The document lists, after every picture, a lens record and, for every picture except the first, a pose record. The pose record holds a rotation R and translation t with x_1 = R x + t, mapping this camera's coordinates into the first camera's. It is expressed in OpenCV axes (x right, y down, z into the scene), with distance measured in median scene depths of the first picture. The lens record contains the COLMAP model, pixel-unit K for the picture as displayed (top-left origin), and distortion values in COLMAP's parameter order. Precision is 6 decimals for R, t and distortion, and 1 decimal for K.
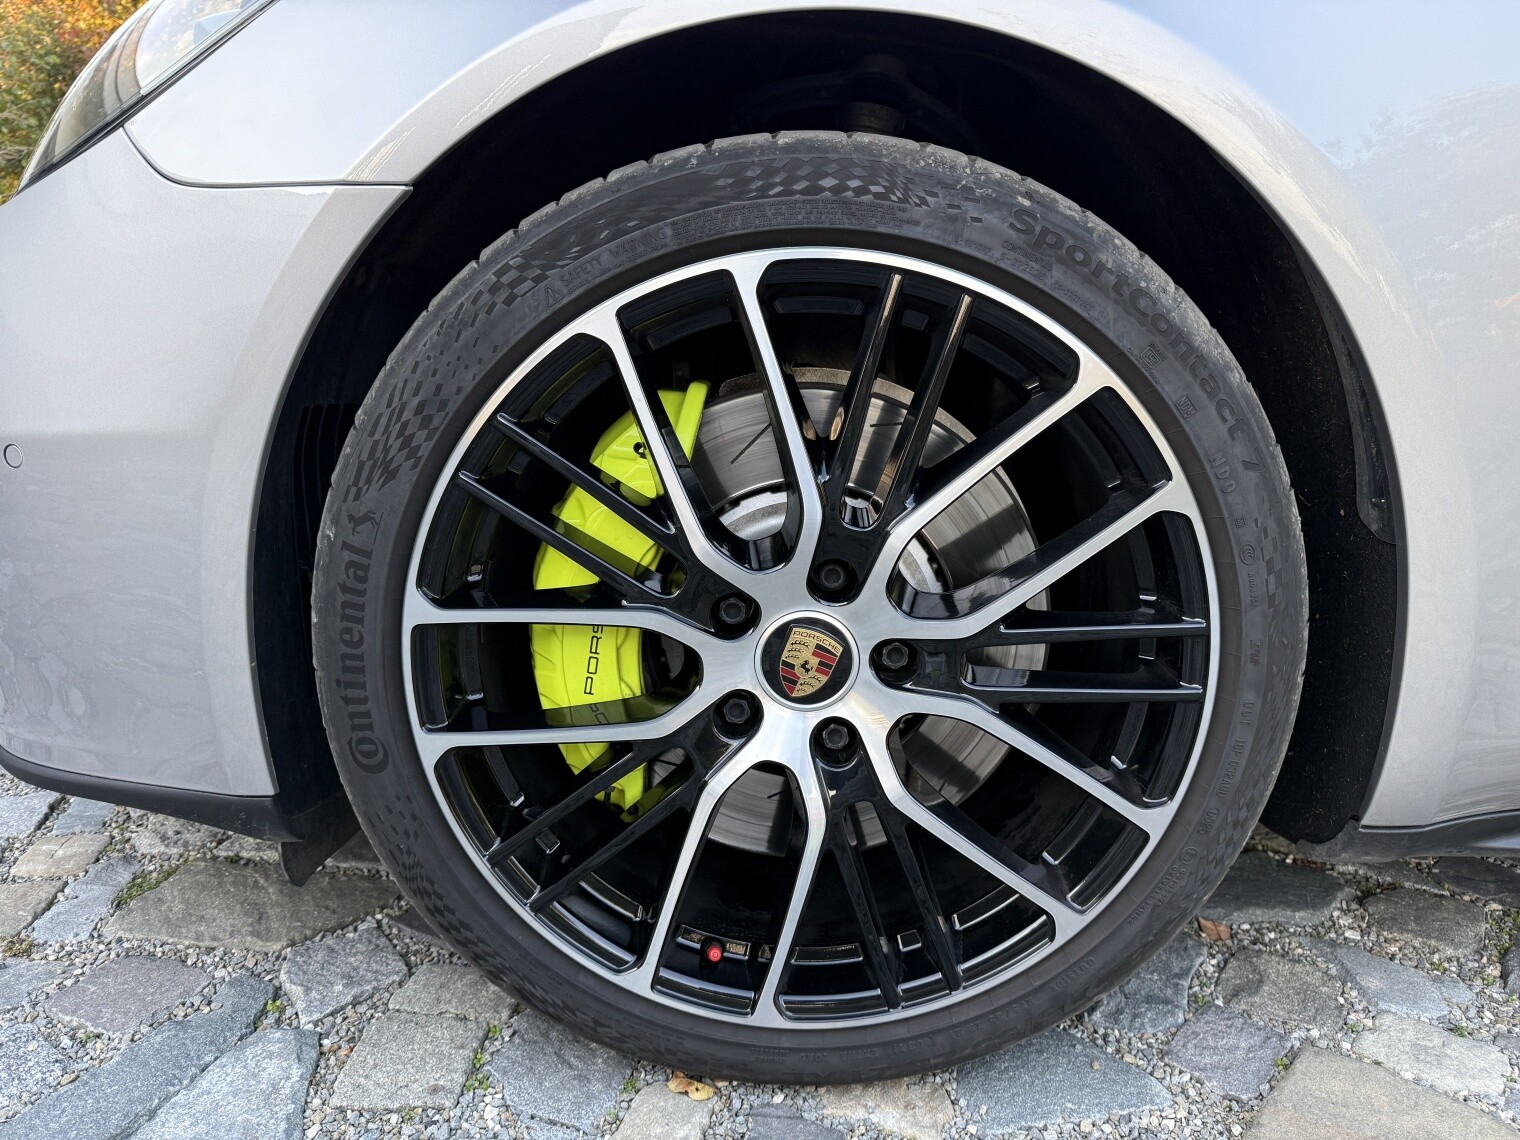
lens RADIAL K [[1064.2, 0, 772.5], [0, 1064.2, 578.6], [0, 0, 1]] dist [0.024398, -0.035092]
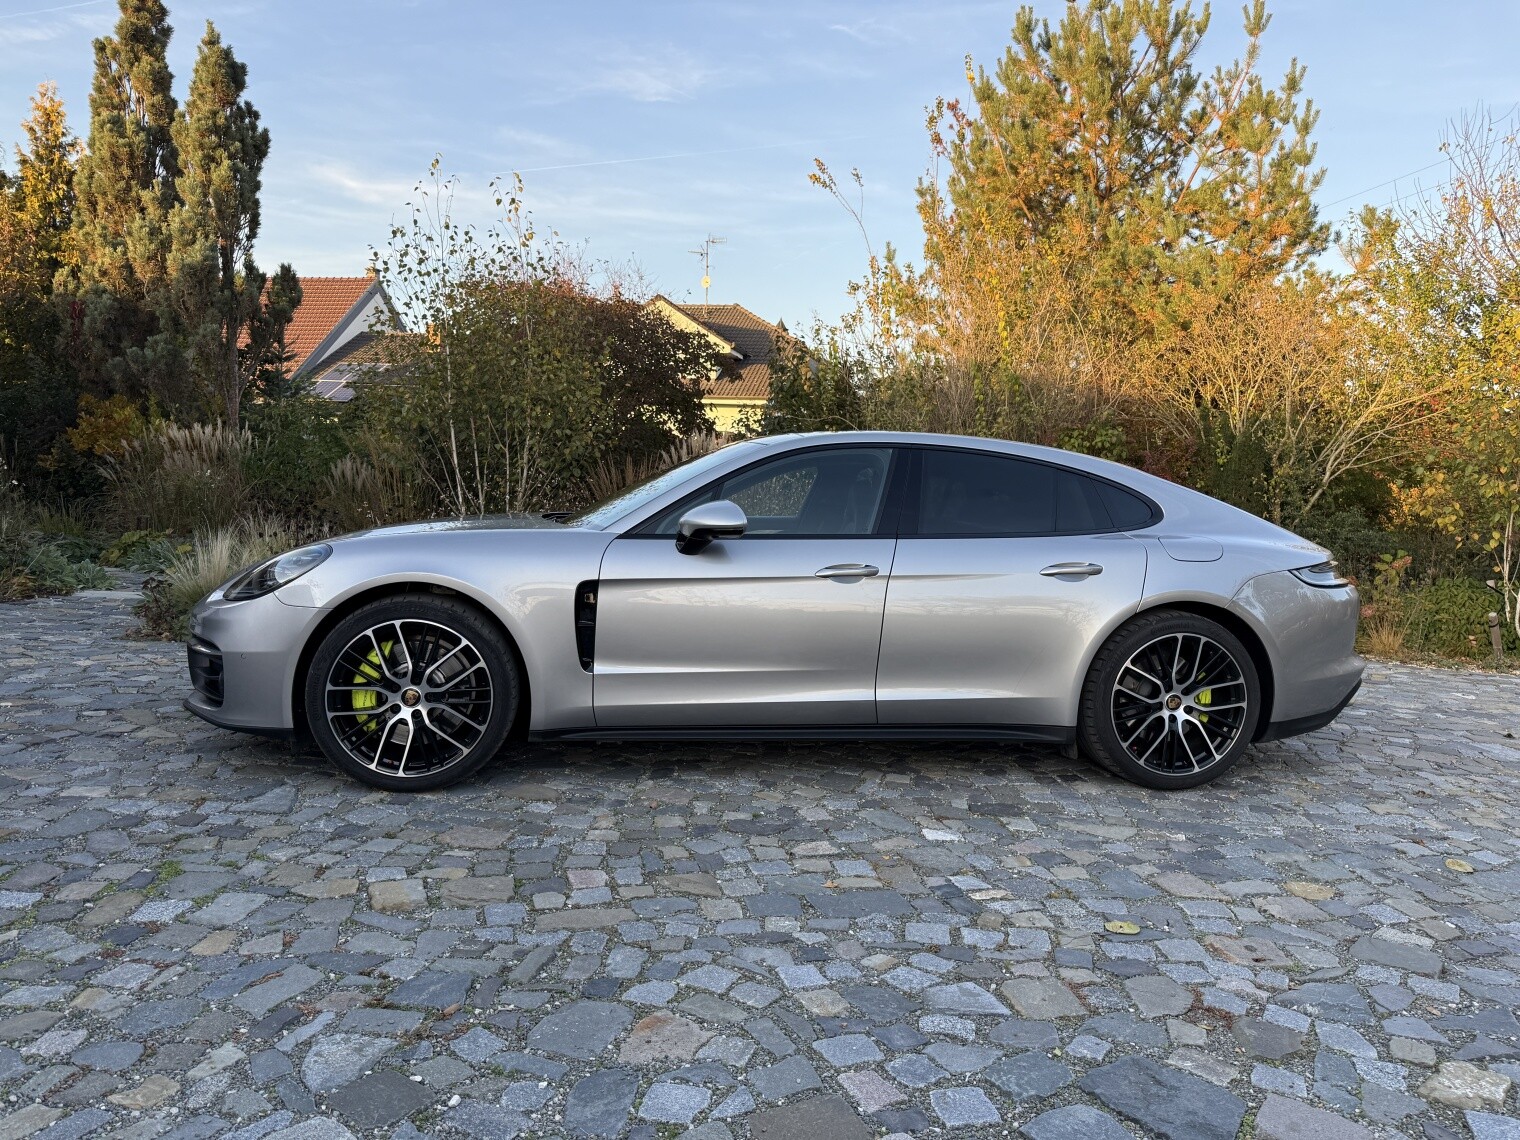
lens RADIAL K [[1086.3, 0, 792.9], [0, 1086.3, 577.1], [0, 0, 1]] dist [0.000426, -0.005415]
pose [[0.983095, 0.010452, 0.182800, 0.855615], [0.018115, 0.987919, -0.153910, 0.336129], [-0.182200, 0.154619, 0.971028, -4.344226]]
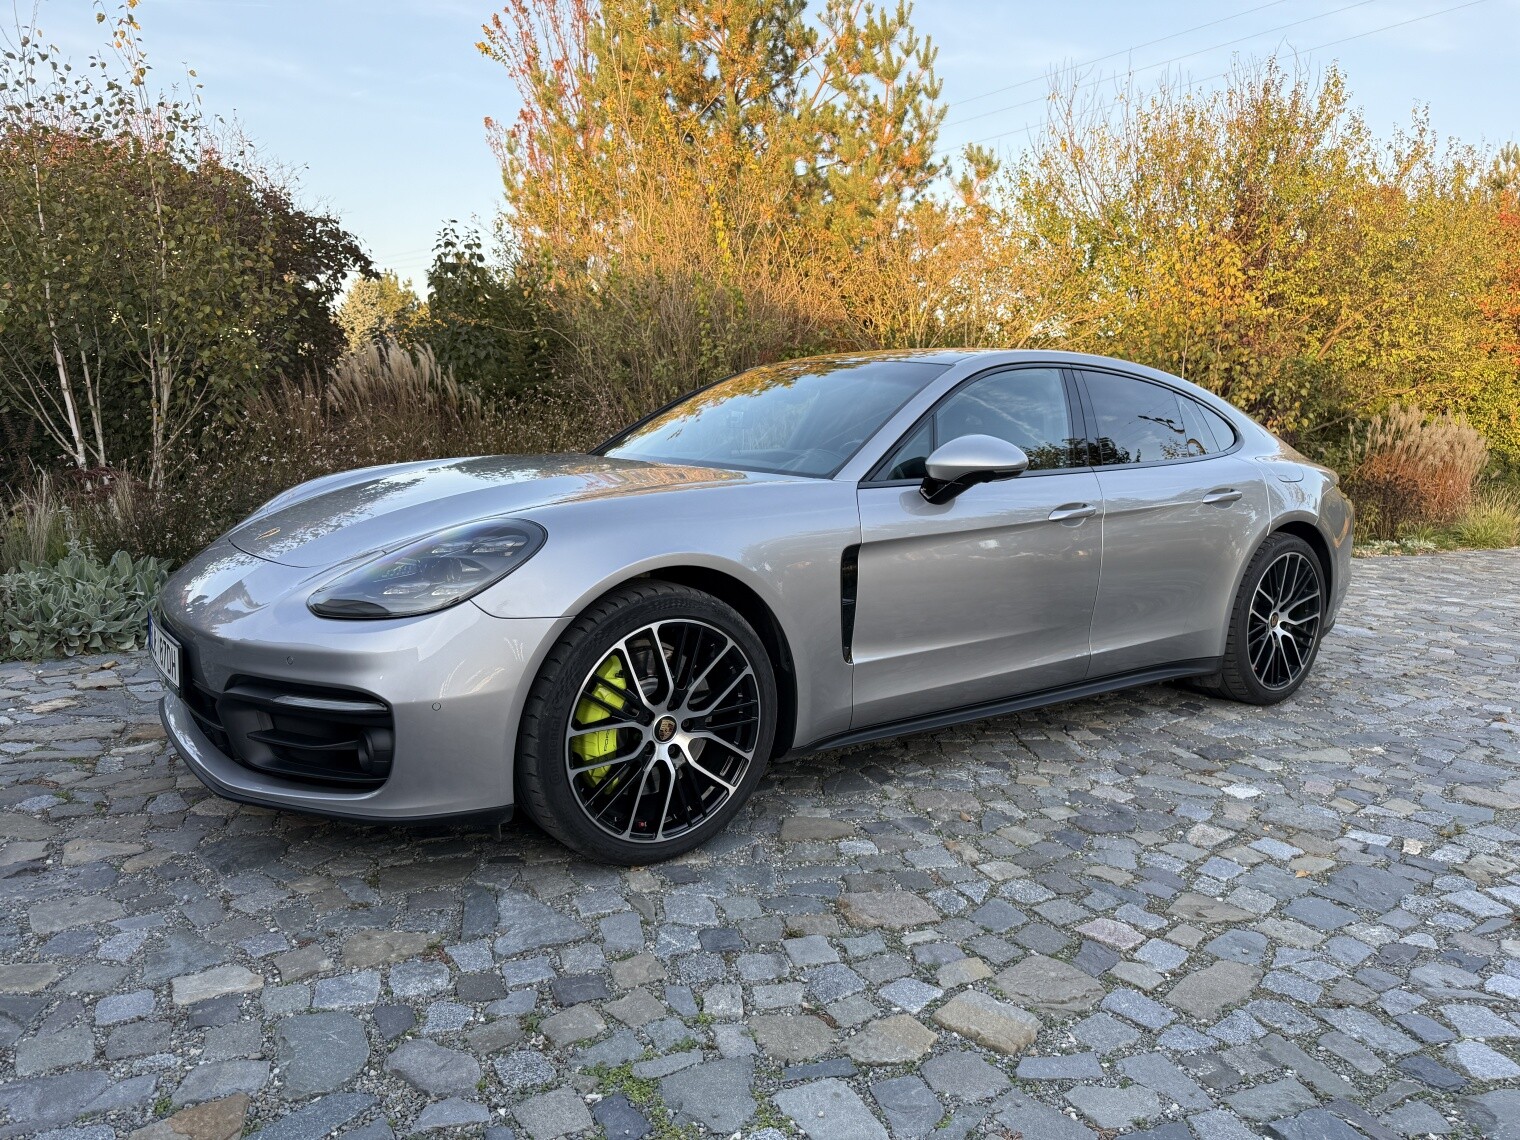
lens RADIAL K [[1064.2, 0, 772.5], [0, 1064.2, 578.6], [0, 0, 1]] dist [0.024398, -0.035092]
pose [[0.785402, -0.083460, 0.613334, -1.798776], [0.133415, 0.990404, -0.036074, -0.239797], [-0.604438, 0.110160, 0.788999, -2.031029]]
